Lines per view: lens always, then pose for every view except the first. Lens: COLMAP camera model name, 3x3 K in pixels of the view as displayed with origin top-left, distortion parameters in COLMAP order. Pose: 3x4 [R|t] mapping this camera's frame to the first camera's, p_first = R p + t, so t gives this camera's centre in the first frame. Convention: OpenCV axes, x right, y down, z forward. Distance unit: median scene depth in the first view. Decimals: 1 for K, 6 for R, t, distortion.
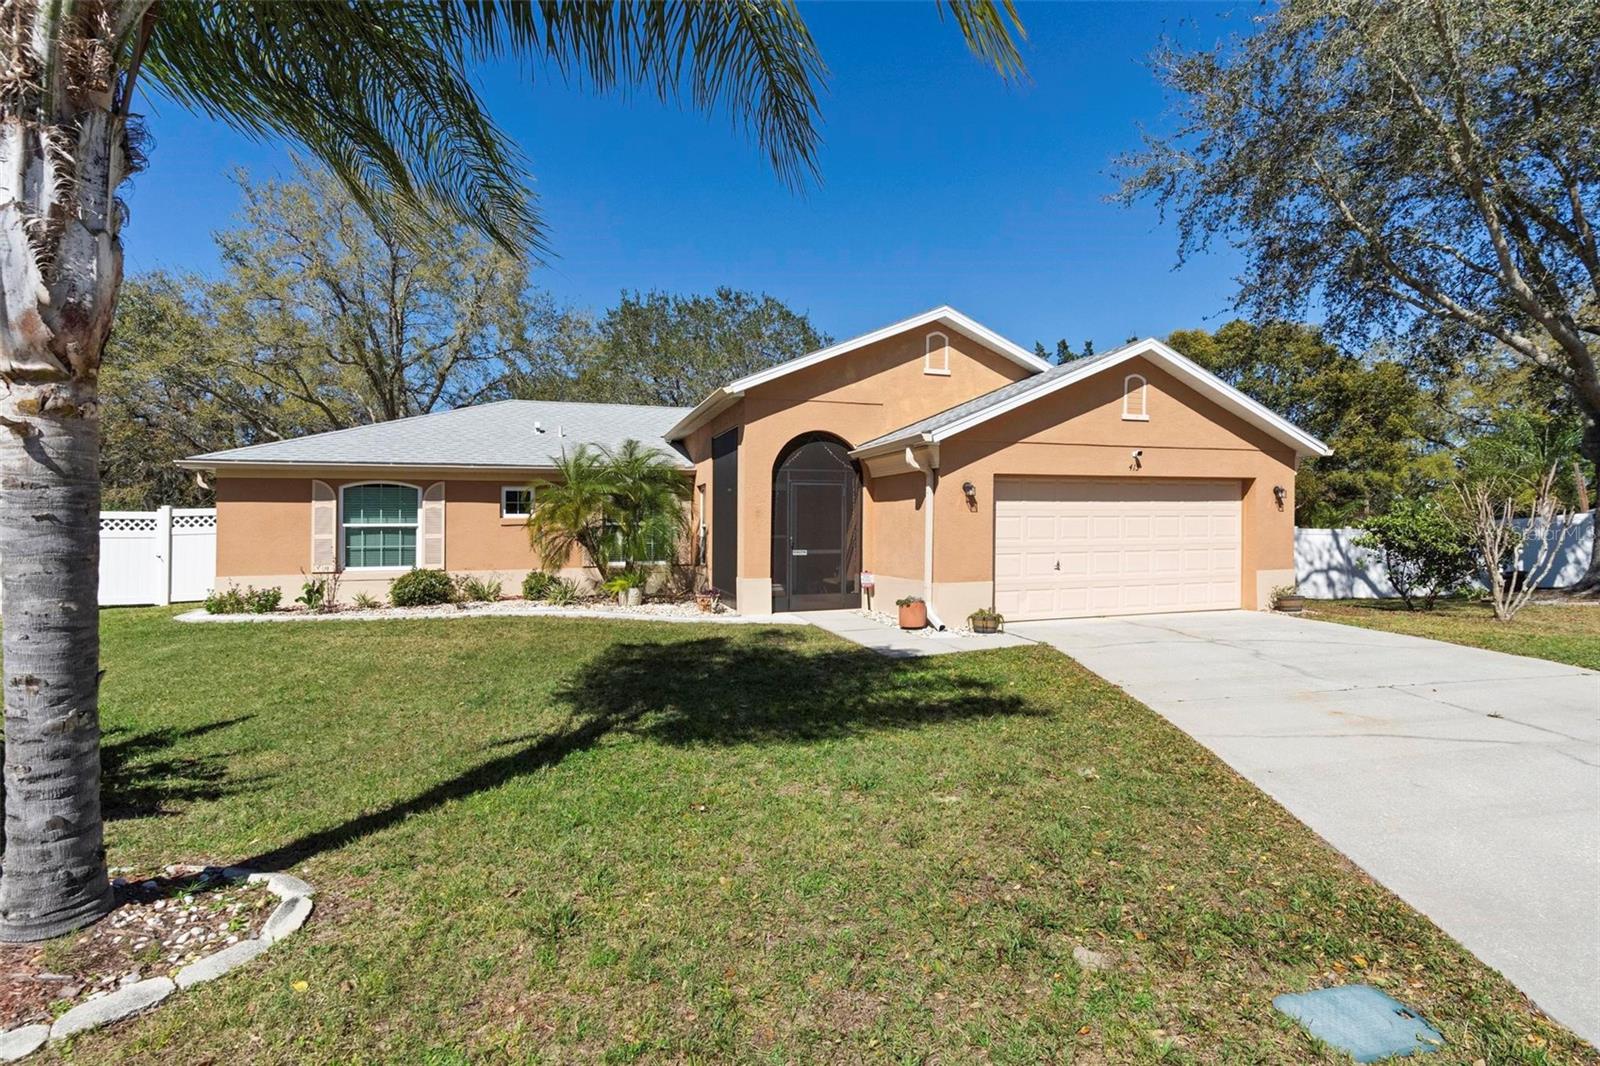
lens RADIAL K [[724.9, 0, 868.5], [0, 724.9, 532.5], [0, 0, 1]] dist [-0.003520, 0.000124]
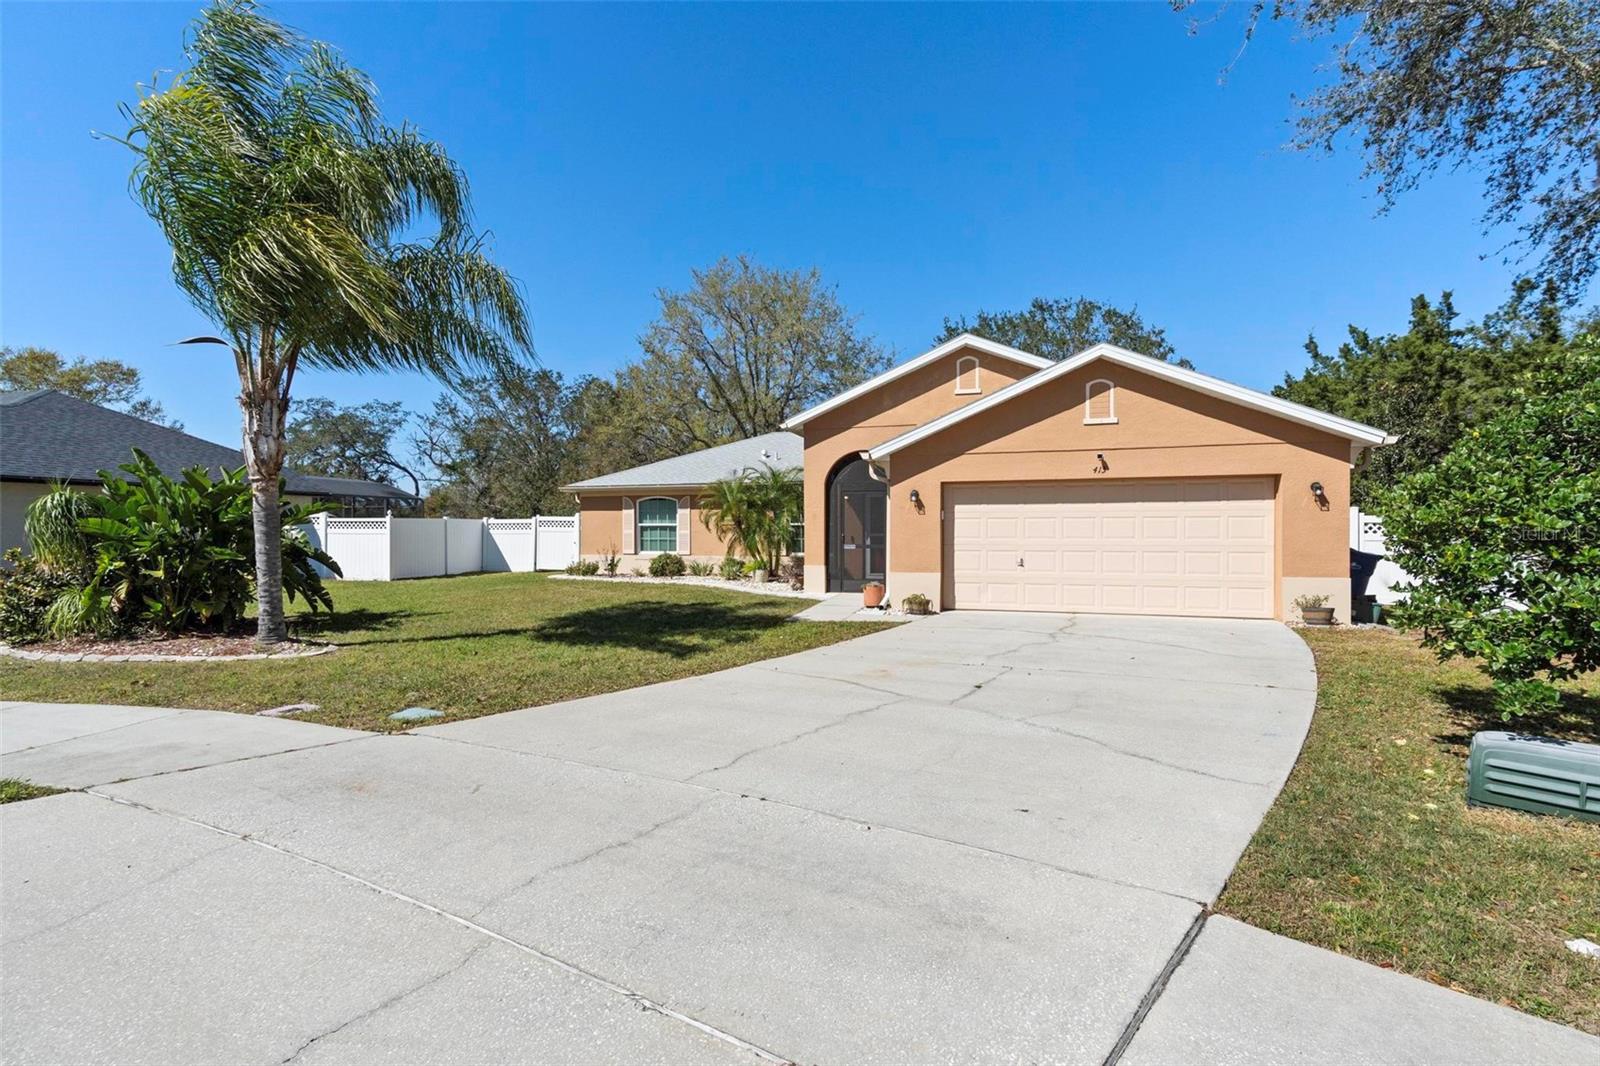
lens RADIAL K [[697.8, 0, 822.9], [0, 697.8, 544.6], [0, 0, 1]] dist [-0.005135, 0.000410]
pose [[0.819064, 0.018591, -0.573401, 0.547222], [-0.009144, 0.999771, 0.019355, 0.000463], [0.573630, -0.010610, 0.819046, -0.033519]]
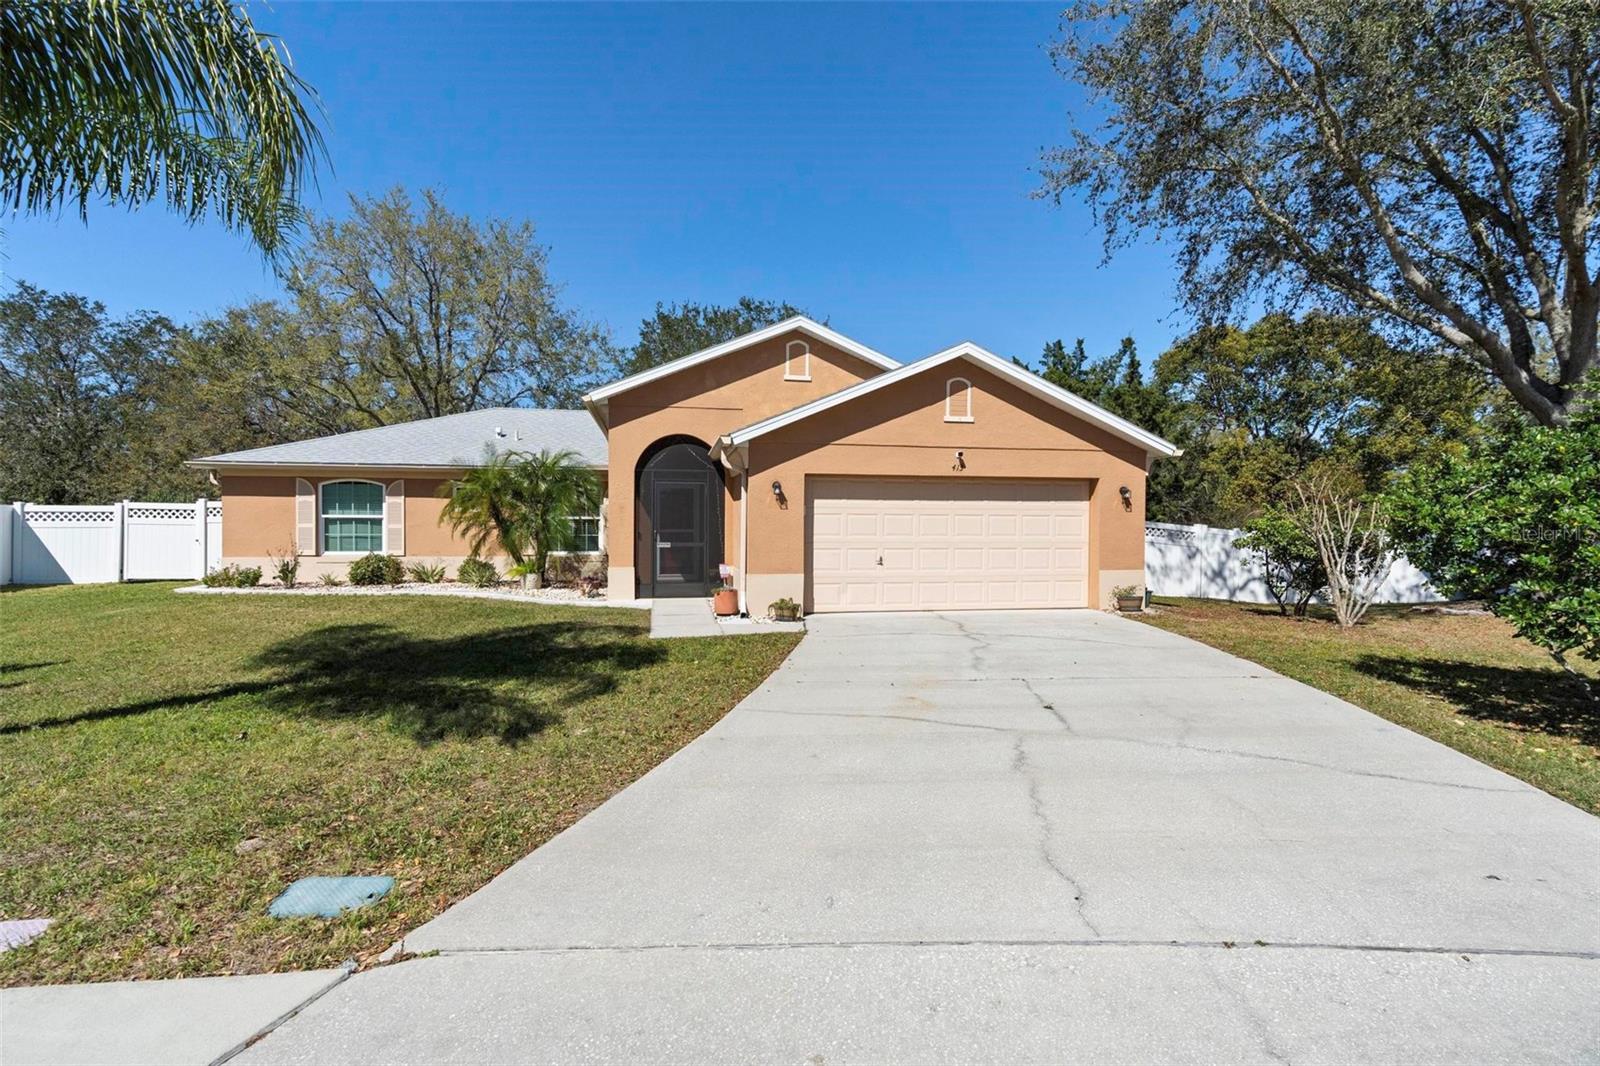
lens RADIAL K [[697.8, 0, 822.9], [0, 697.8, 544.6], [0, 0, 1]] dist [-0.005135, 0.000410]
pose [[0.989091, 0.016661, -0.146360, 0.287825], [-0.013580, 0.999665, 0.022027, 0.000426], [0.146678, -0.019799, 0.988986, -0.016000]]
